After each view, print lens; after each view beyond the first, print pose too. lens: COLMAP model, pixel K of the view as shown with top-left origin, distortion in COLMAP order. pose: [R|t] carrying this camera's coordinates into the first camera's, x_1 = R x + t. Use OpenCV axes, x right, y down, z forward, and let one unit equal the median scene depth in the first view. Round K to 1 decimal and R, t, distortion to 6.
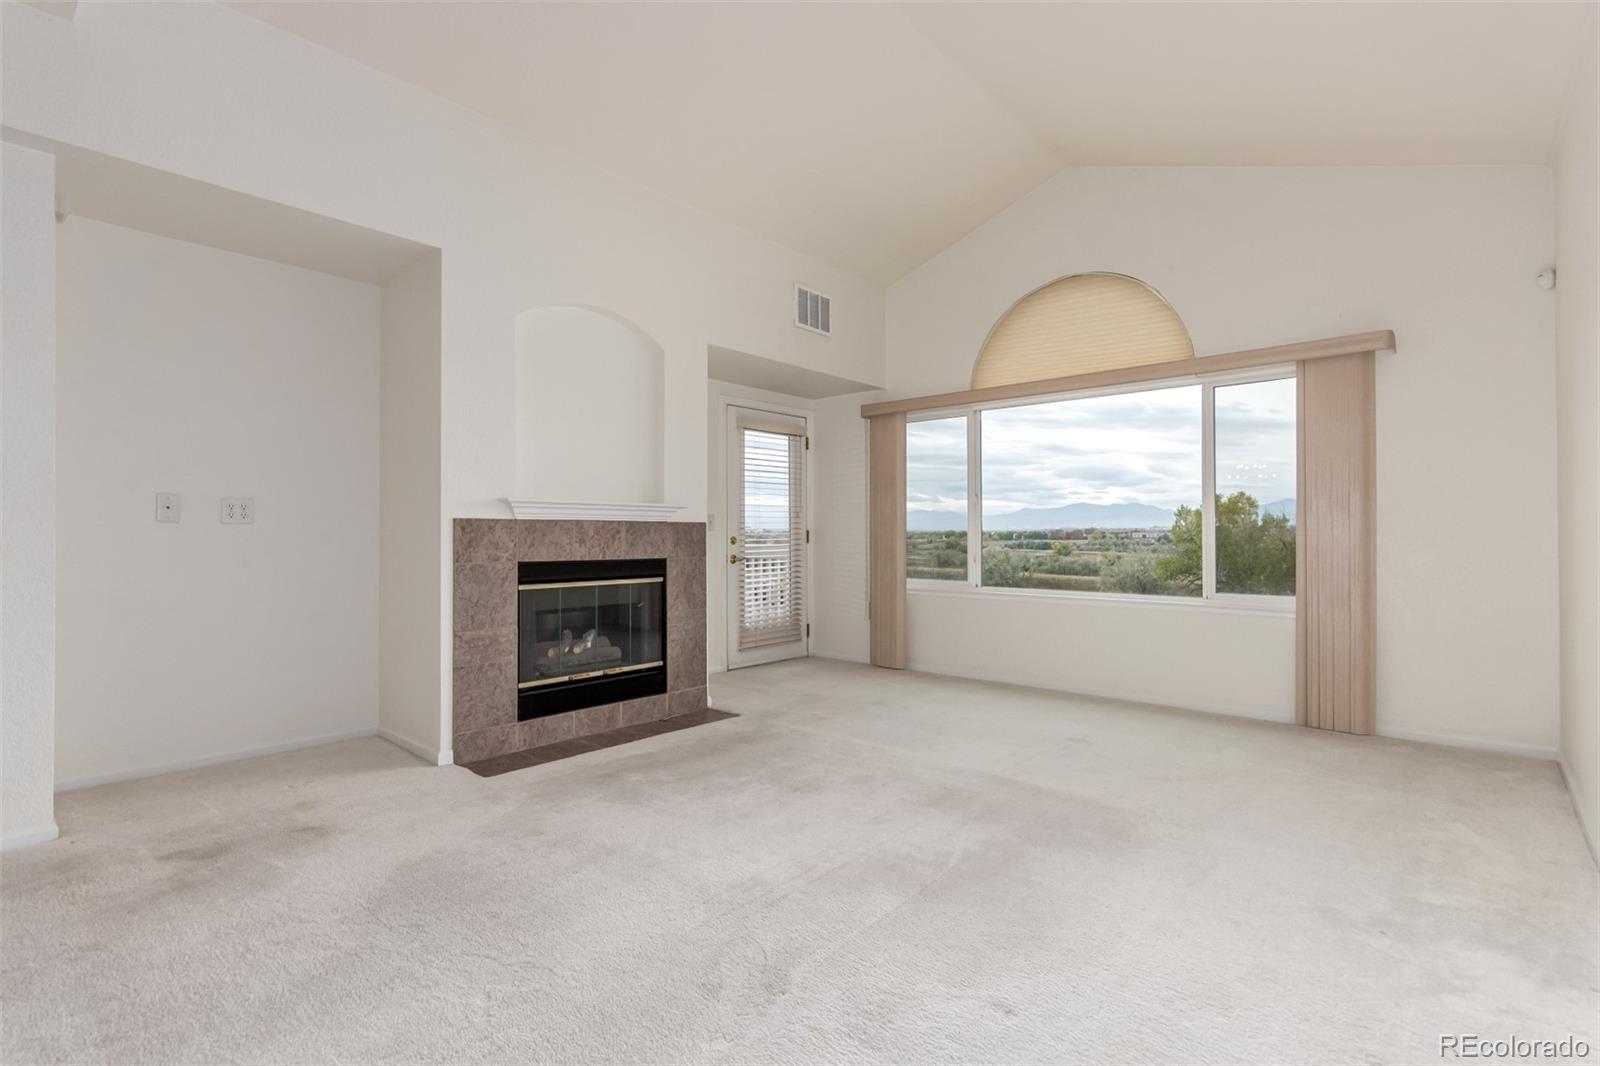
lens RADIAL K [[747.0, 0, 796.5], [0, 747.0, 533.4], [0, 0, 1]] dist [0.001775, 0.000039]
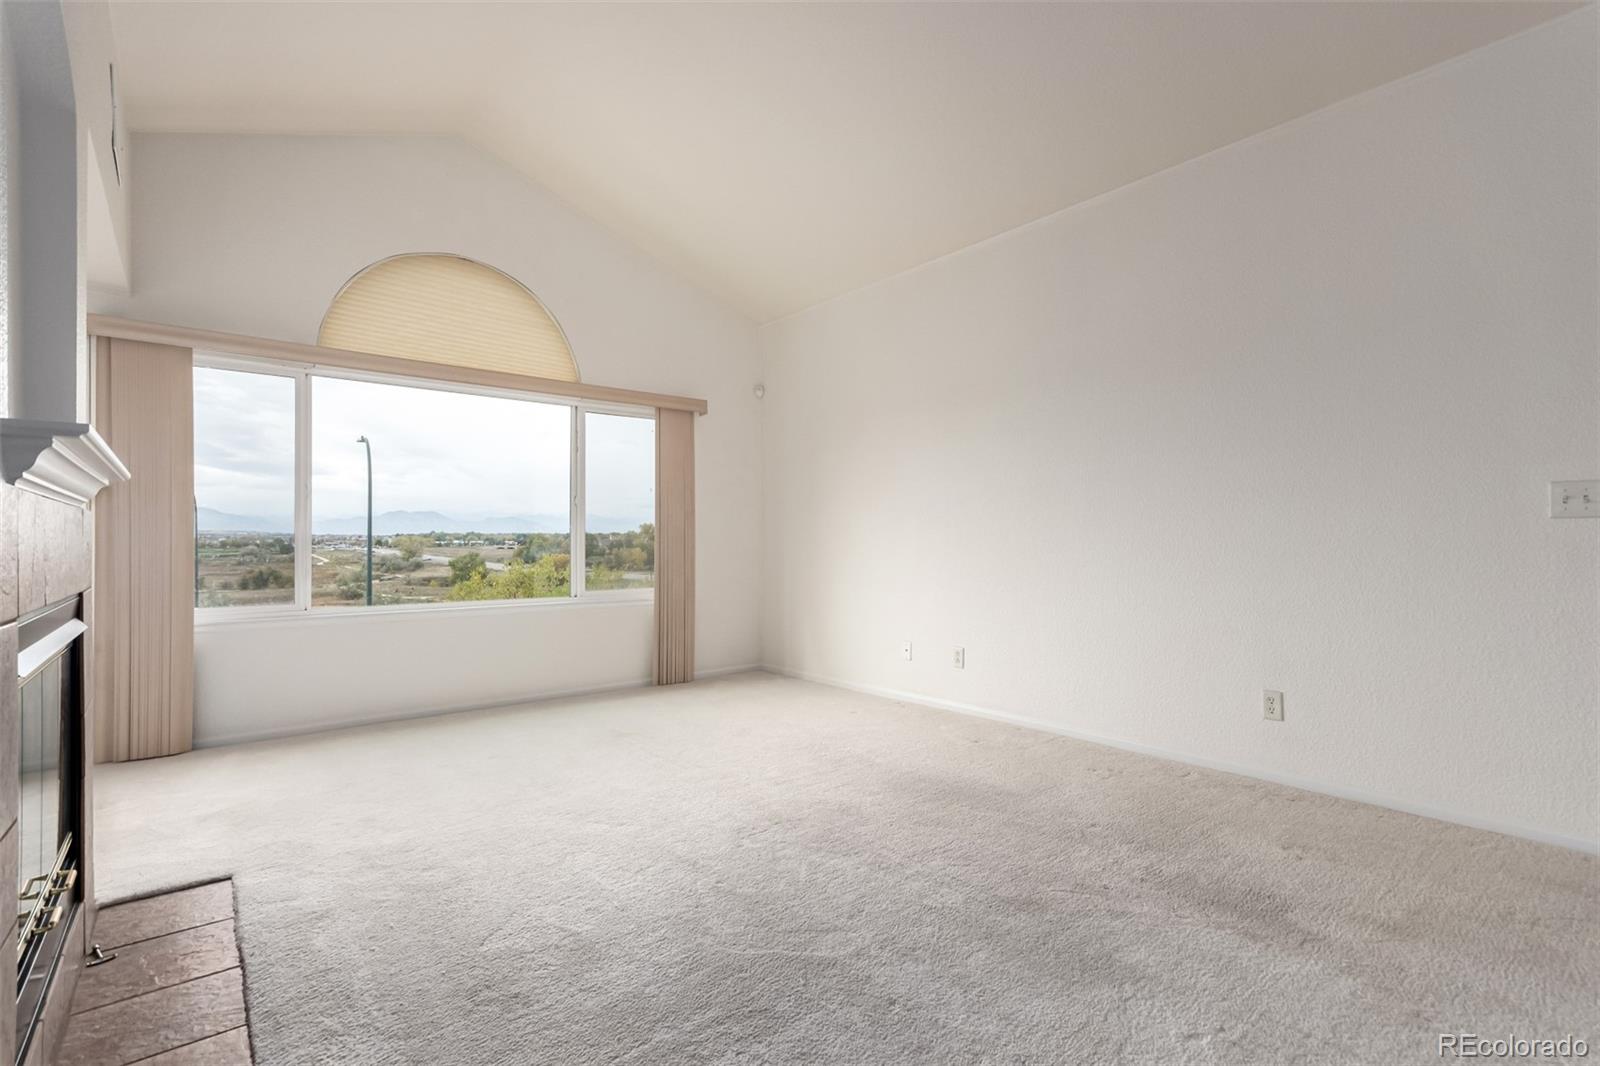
lens RADIAL K [[747.0, 0, 810.1], [0, 747.0, 539.0], [0, 0, 1]] dist [0.001775, 0.000039]
pose [[0.149273, 0.003012, 0.988791, -0.537729], [-0.000587, 0.999995, -0.002958, 0.003576], [-0.988796, -0.000139, 0.149274, 0.499915]]
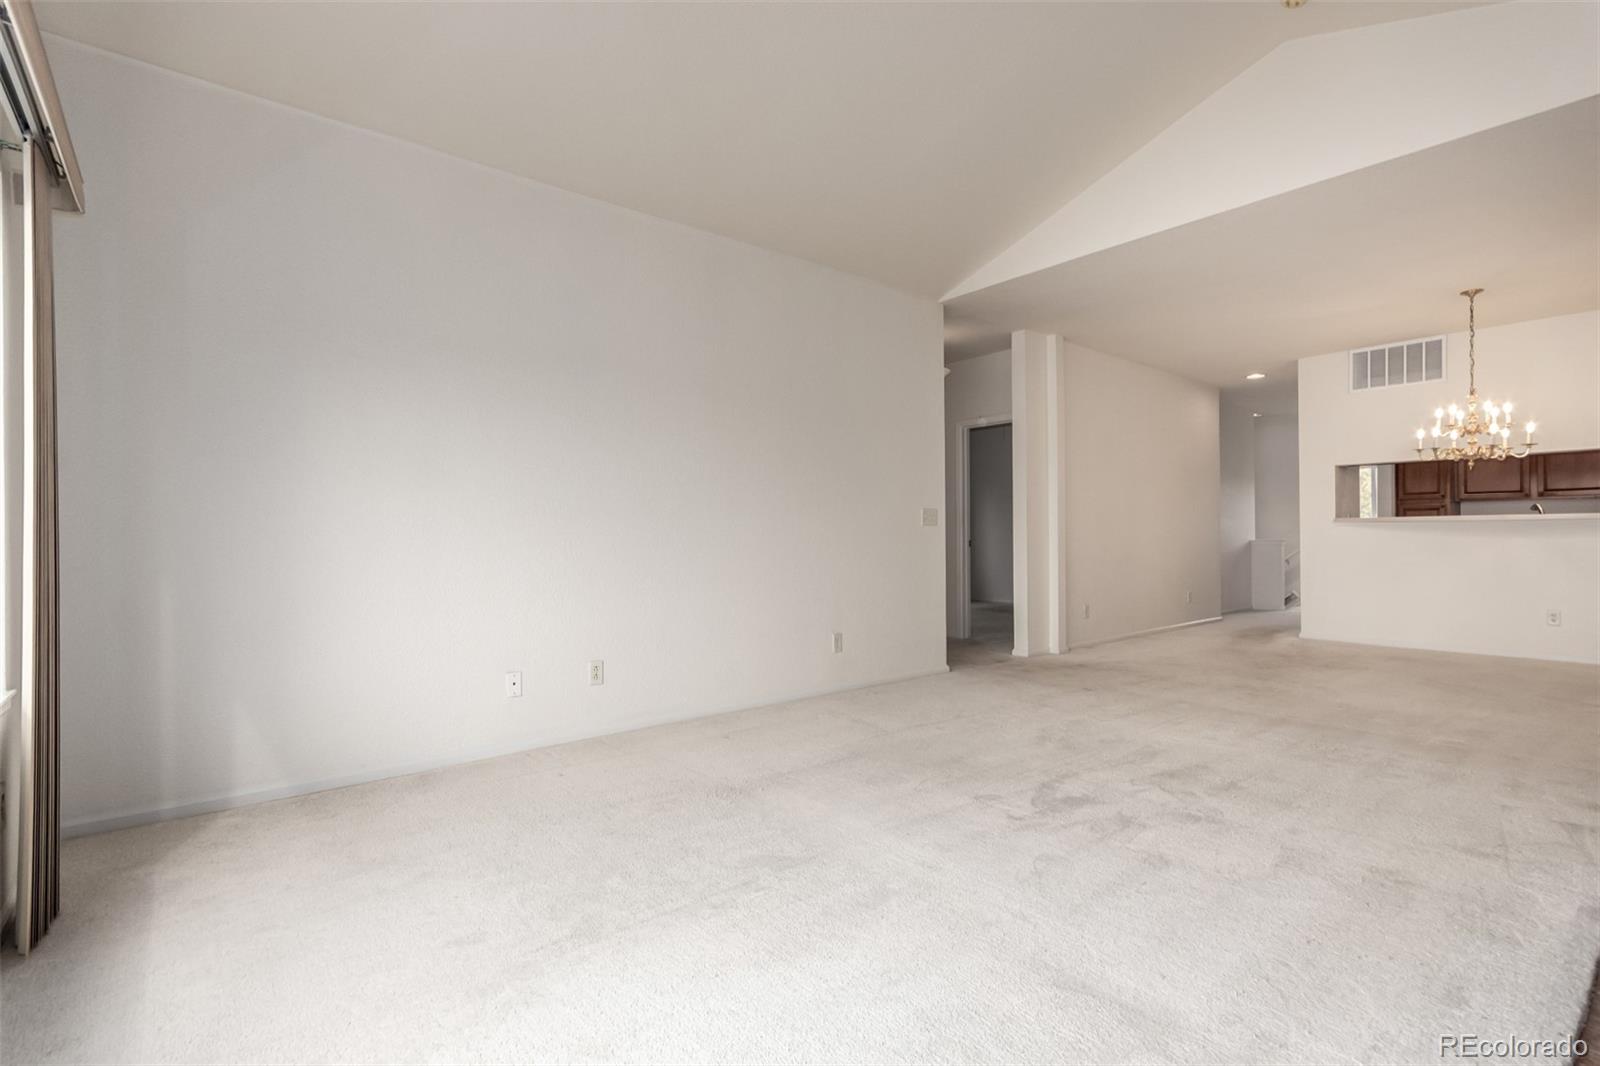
lens RADIAL K [[747.0, 0, 801.3], [0, 747.0, 533.3], [0, 0, 1]] dist [0.001775, 0.000039]
pose [[-0.988332, 0.006355, 0.152183, 0.131072], [0.005067, 0.999948, -0.008850, 0.007872], [-0.152231, -0.007975, -0.988313, 1.281107]]
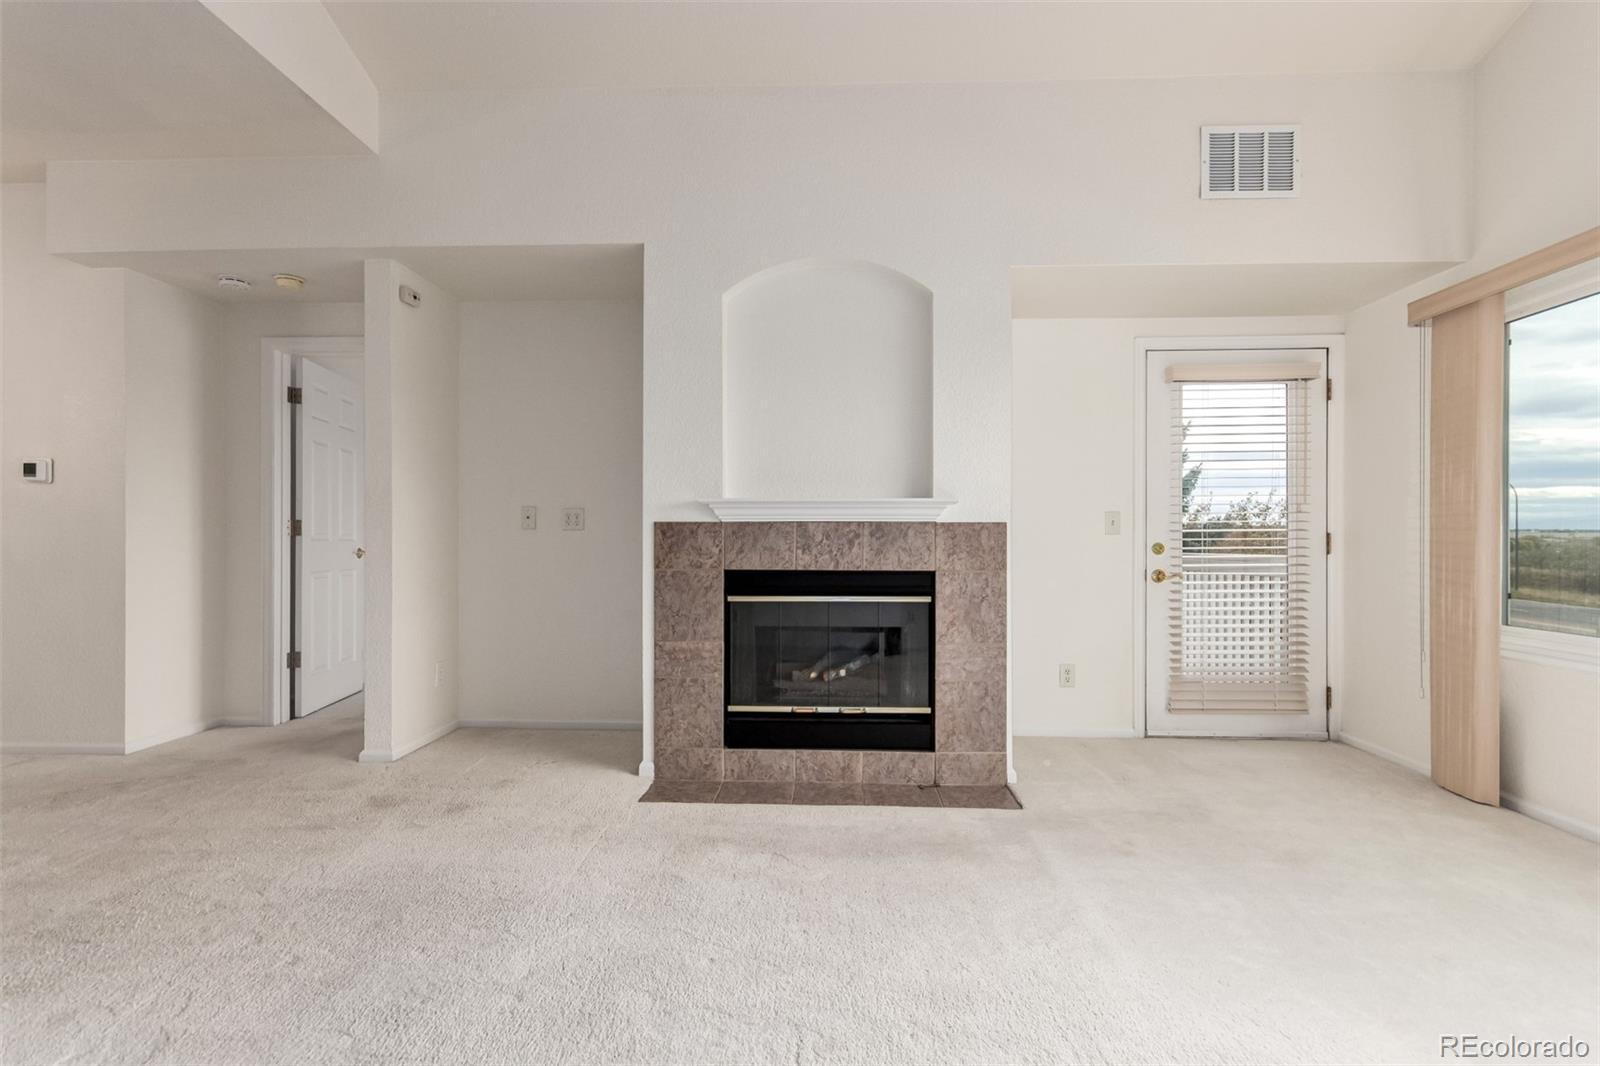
lens RADIAL K [[747.0, 0, 802.3], [0, 747.0, 544.7], [0, 0, 1]] dist [0.001775, 0.000039]
pose [[0.635037, 0.004918, -0.772466, 0.312905], [0.000782, 0.999975, 0.007009, 0.001601], [0.772481, -0.005056, 0.635017, 0.419414]]
